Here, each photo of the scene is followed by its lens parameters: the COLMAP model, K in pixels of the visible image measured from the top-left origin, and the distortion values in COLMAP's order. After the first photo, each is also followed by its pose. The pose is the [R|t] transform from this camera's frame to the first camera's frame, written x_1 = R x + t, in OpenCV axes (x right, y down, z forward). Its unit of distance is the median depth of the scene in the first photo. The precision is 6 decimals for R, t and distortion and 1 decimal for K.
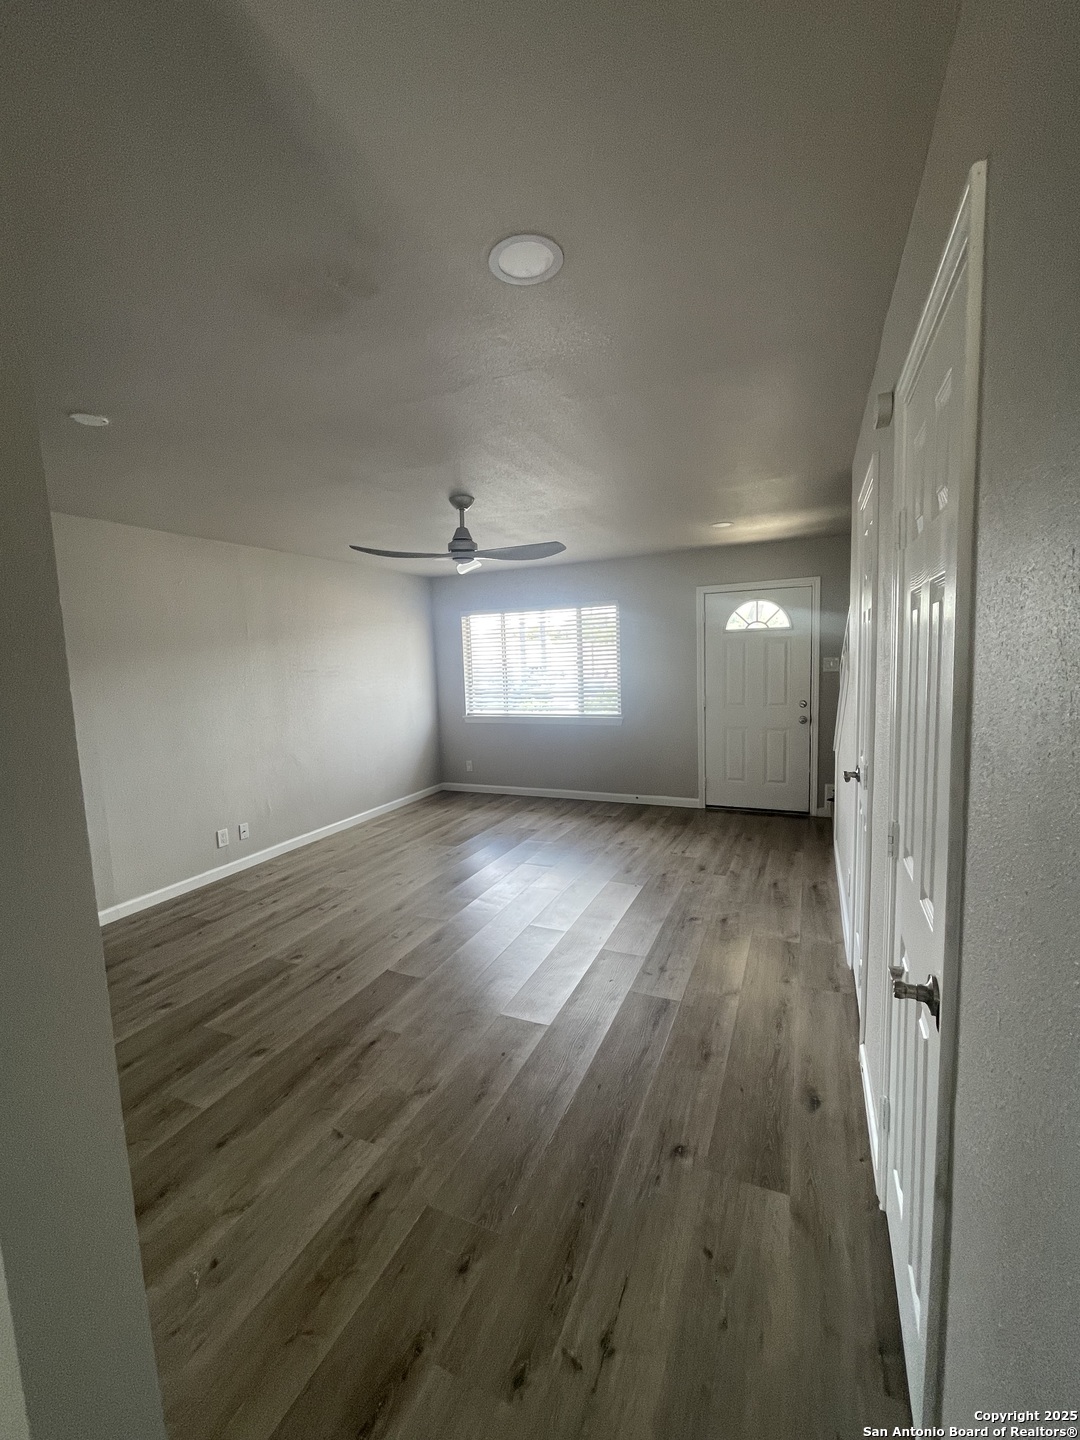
lens RADIAL K [[594.6, 0, 540.0], [0, 594.6, 720.0], [0, 0, 1]] dist [-0.003818, 0.000346]
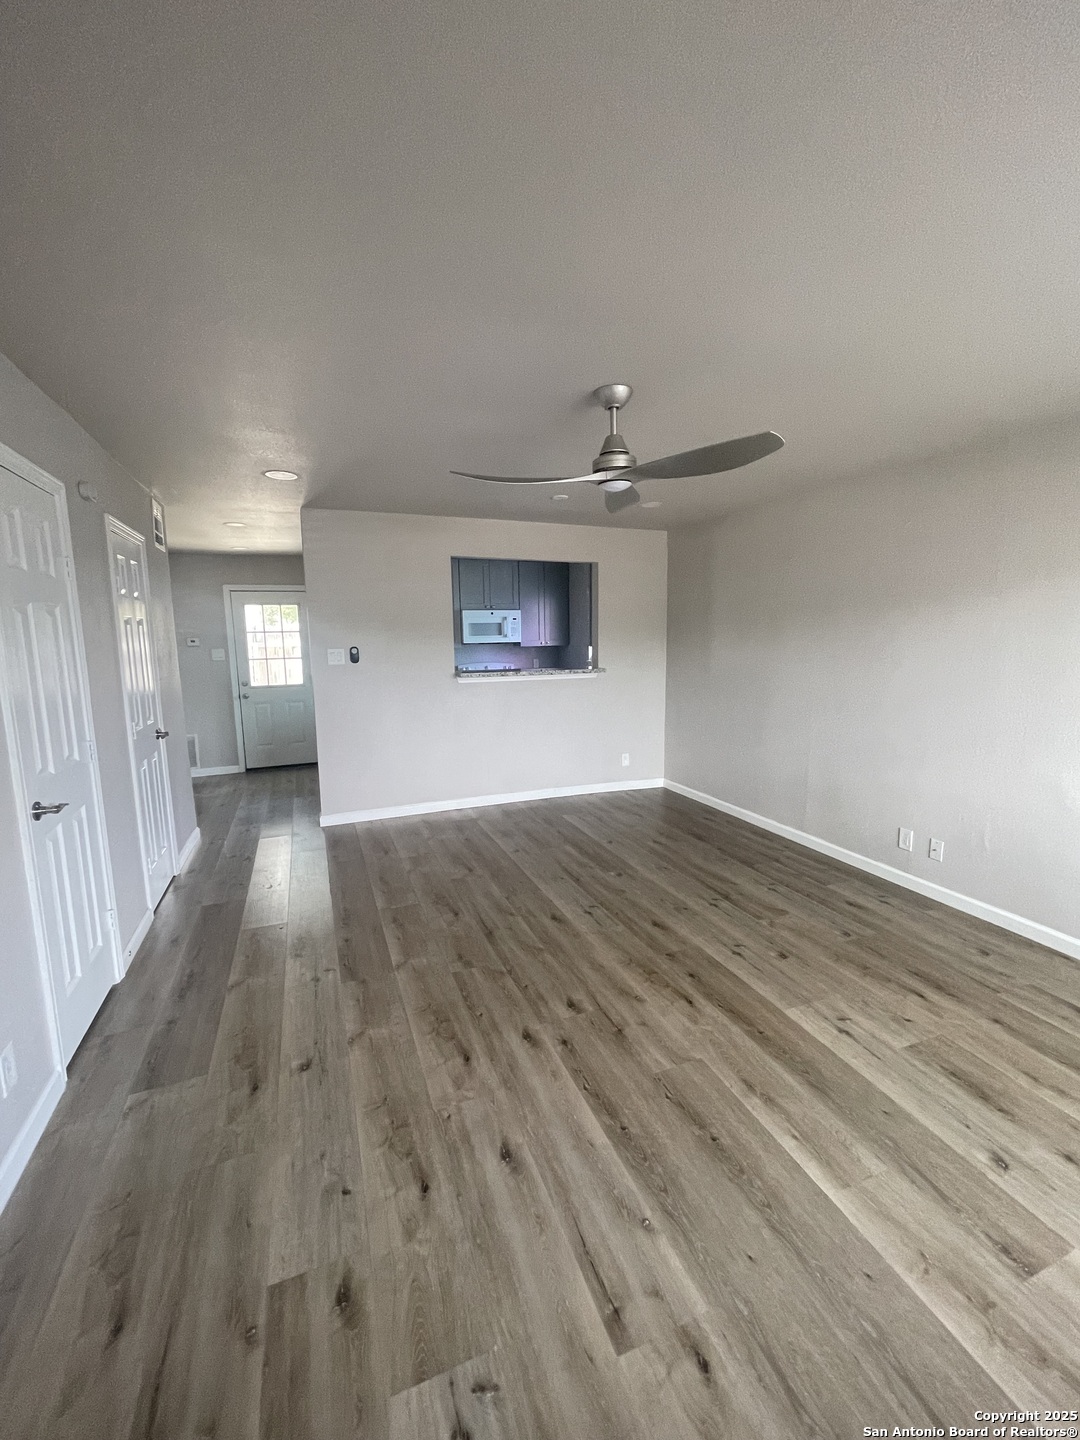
lens RADIAL K [[594.6, 0, 540.0], [0, 594.6, 720.0], [0, 0, 1]] dist [-0.003818, 0.000346]
pose [[-0.696028, 0.152232, -0.701691, 0.401012], [-0.038938, 0.967825, 0.248593, -0.158569], [0.716958, 0.200350, -0.667706, 1.299459]]
